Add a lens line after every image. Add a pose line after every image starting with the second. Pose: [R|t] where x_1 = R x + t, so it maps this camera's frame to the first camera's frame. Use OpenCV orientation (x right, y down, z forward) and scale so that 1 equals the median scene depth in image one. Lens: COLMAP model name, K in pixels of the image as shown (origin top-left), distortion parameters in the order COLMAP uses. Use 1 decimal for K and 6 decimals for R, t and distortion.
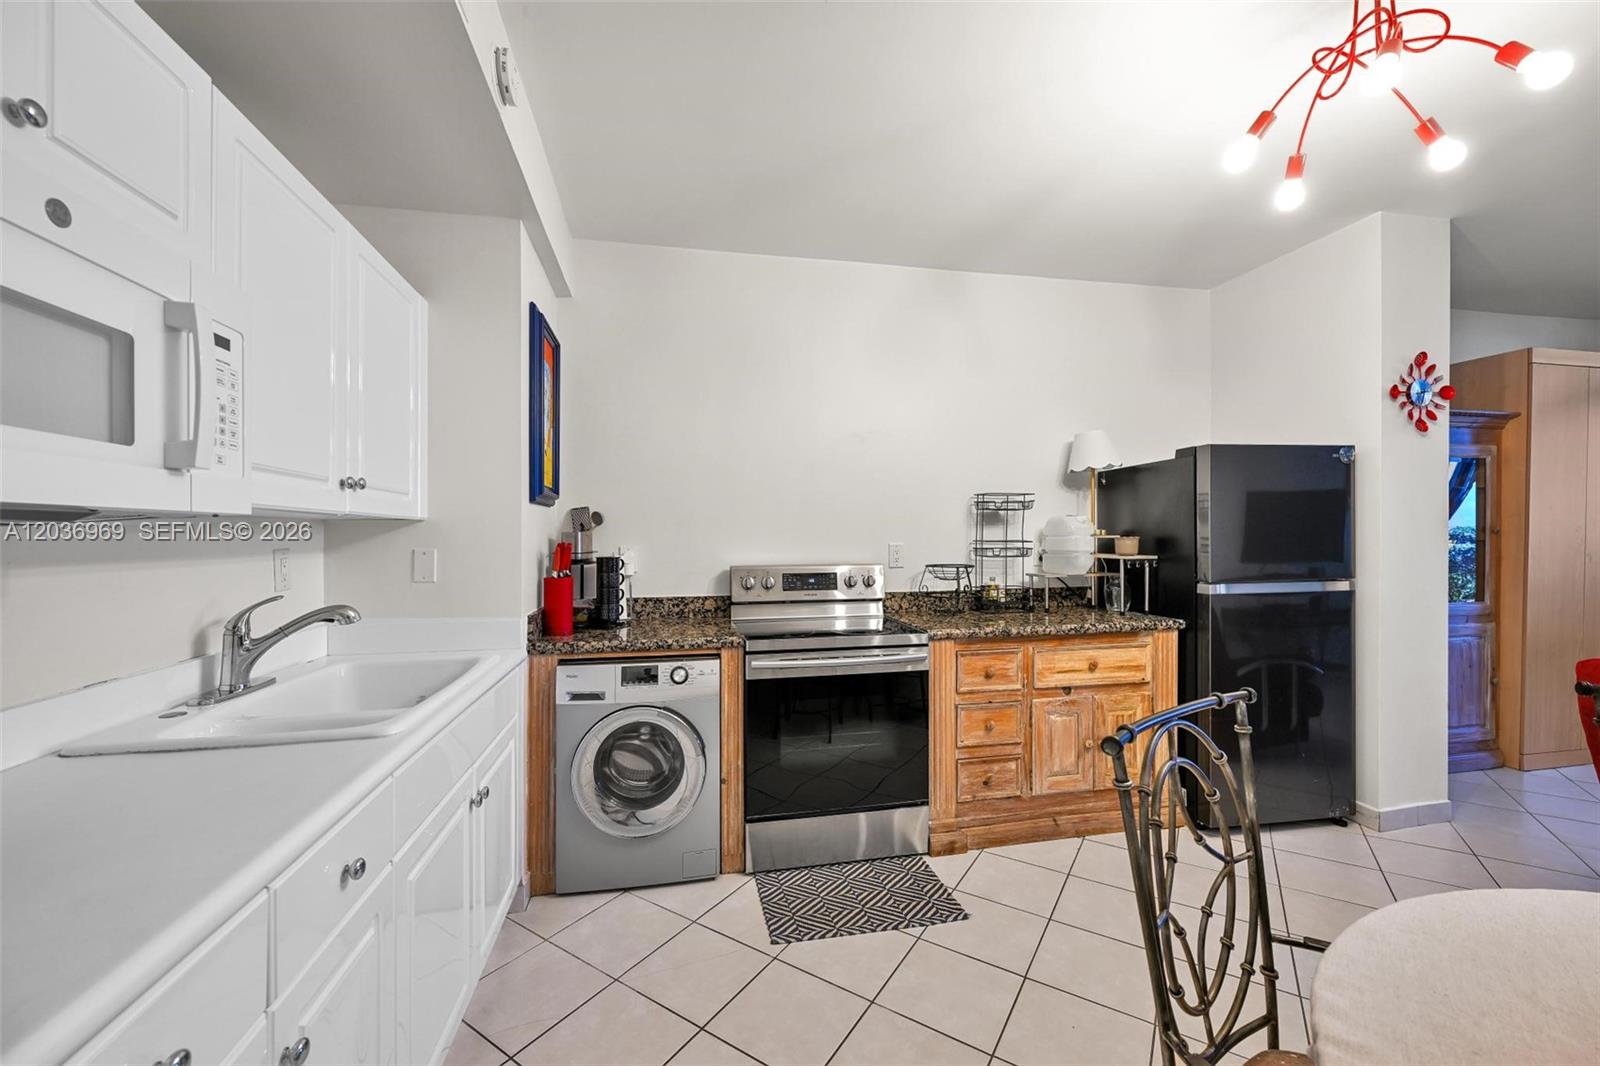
lens RADIAL K [[631.0, 0, 799.7], [0, 631.0, 538.4], [0, 0, 1]] dist [0.000823, -0.000533]
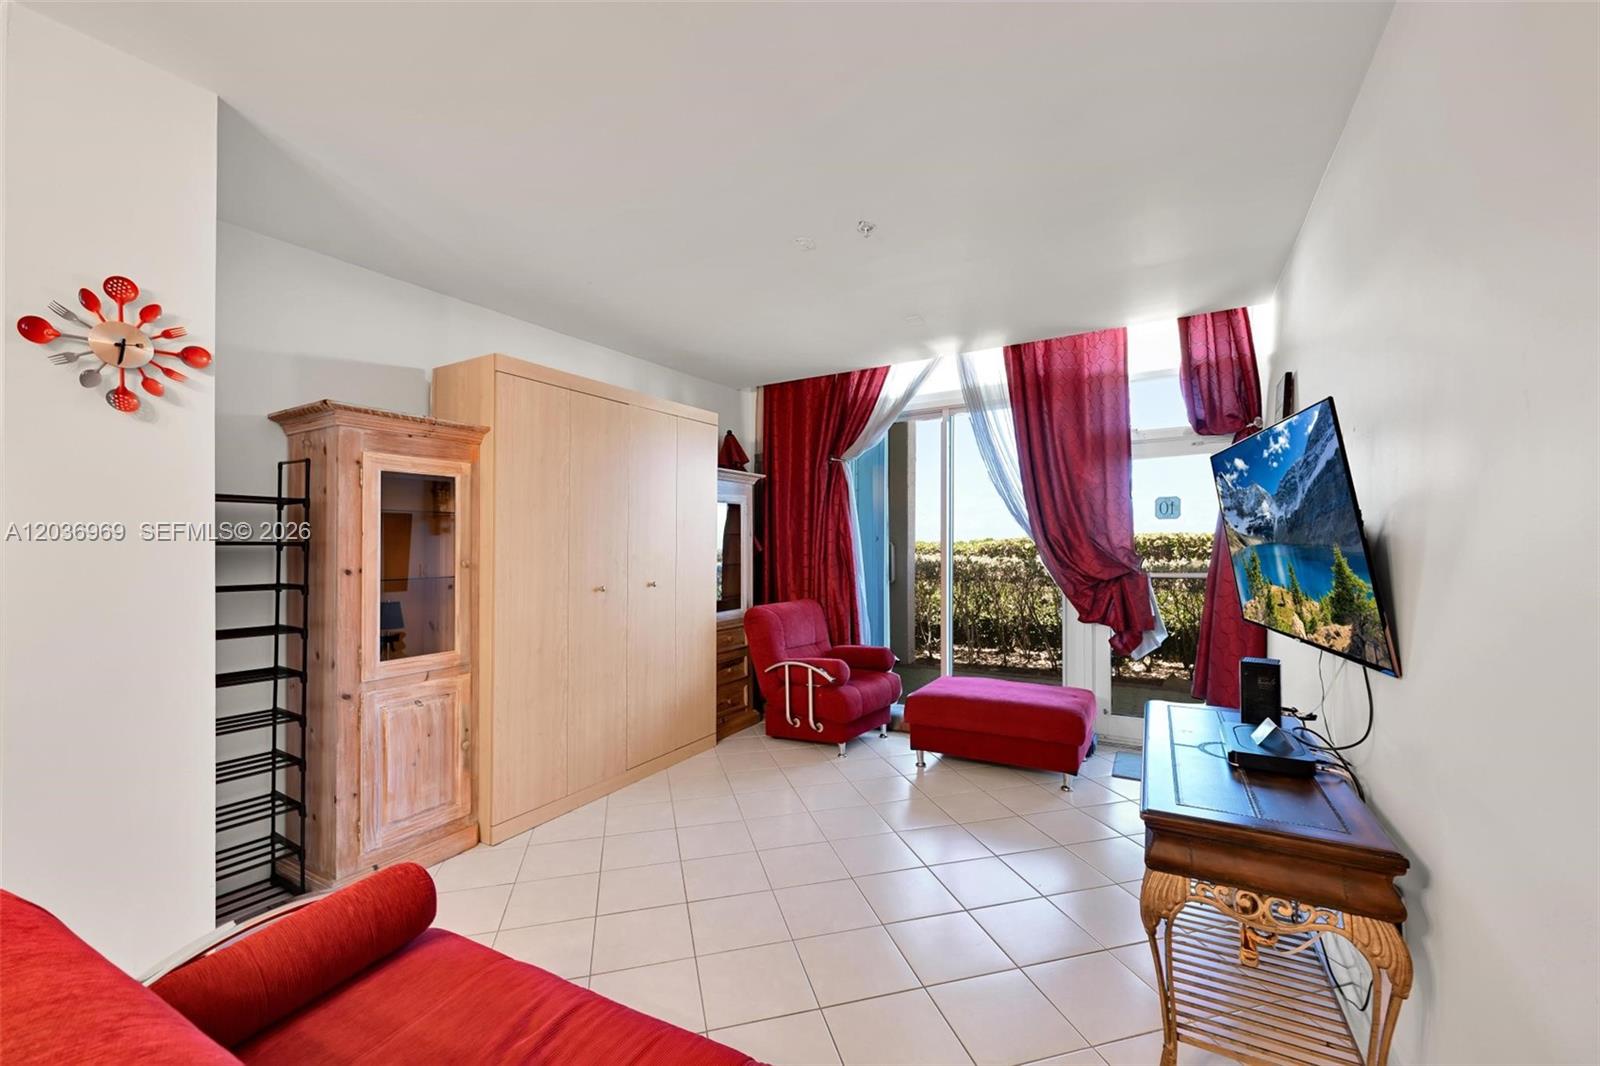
lens RADIAL K [[638.7, 0, 788.4], [0, 638.7, 540.0], [0, 0, 1]] dist [0.000755, 0.000359]
pose [[0.676887, 0.004988, 0.736070, 0.981920], [0.012729, 0.999748, -0.018481, -0.028745], [-0.735977, 0.021879, 0.676653, 0.146881]]
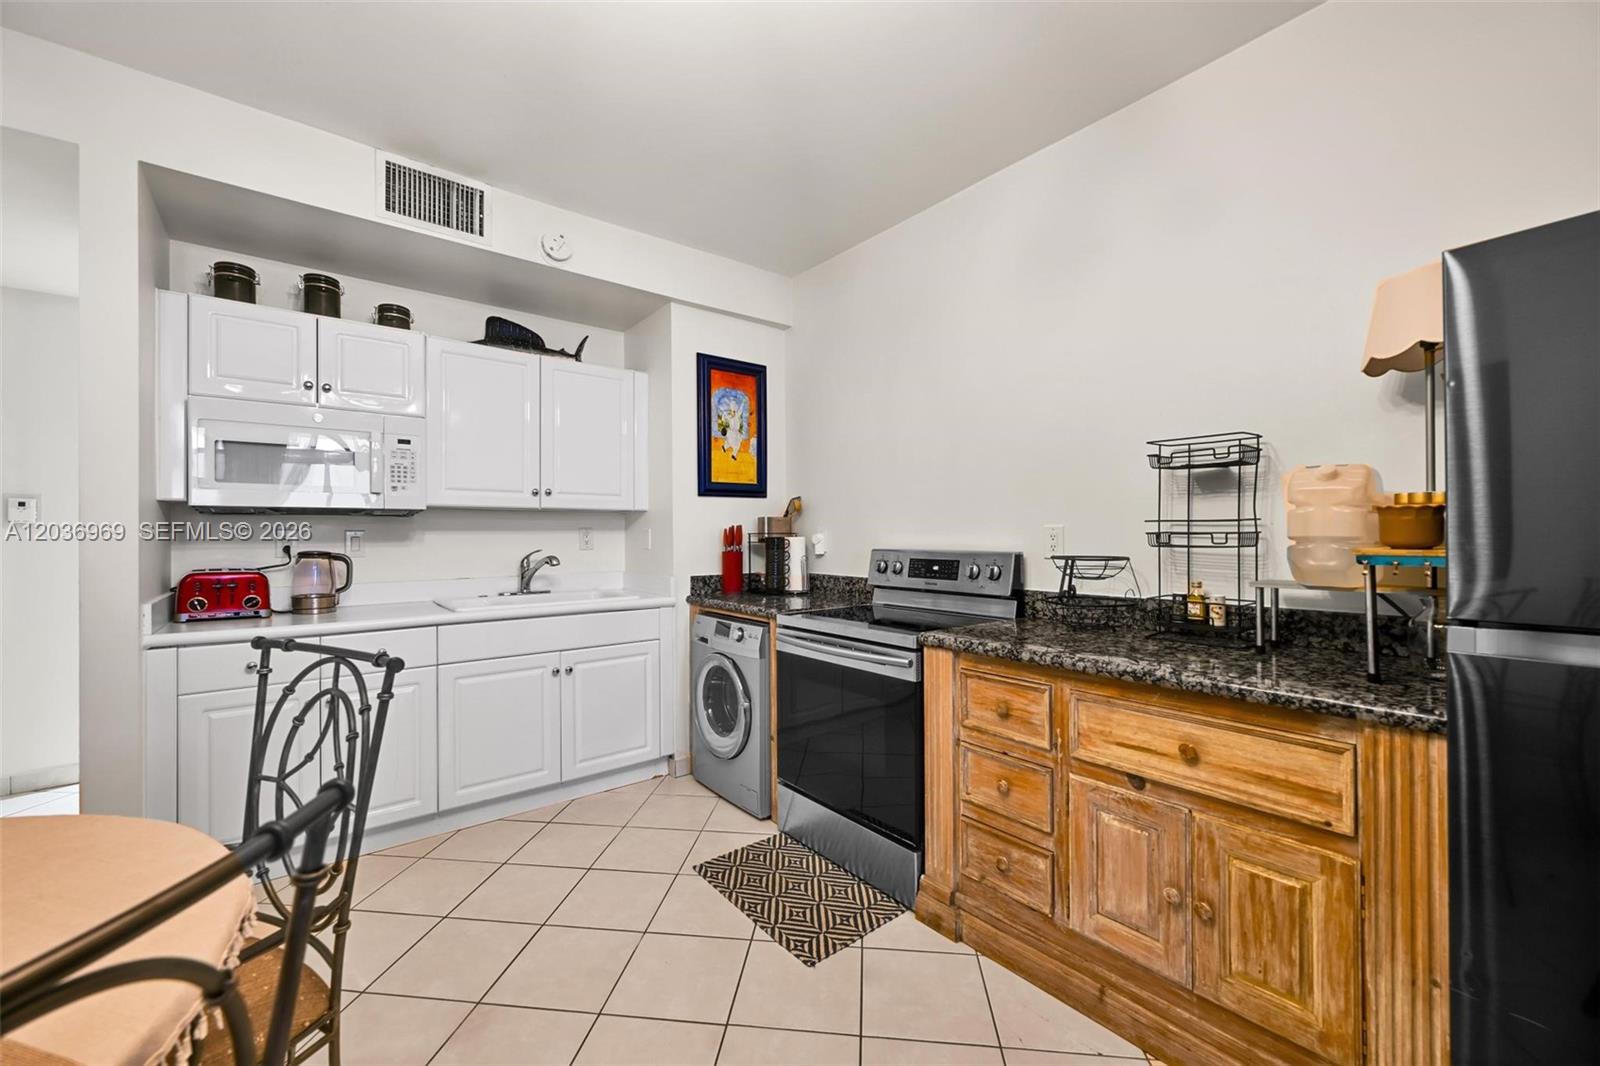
lens RADIAL K [[638.7, 0, 797.7], [0, 638.7, 532.1], [0, 0, 1]] dist [0.000755, 0.000359]
pose [[0.449346, 0.003026, -0.893352, 0.803467], [-0.002313, 0.999995, 0.002223, 0.016485], [0.893355, 0.001067, 0.449351, 0.473320]]
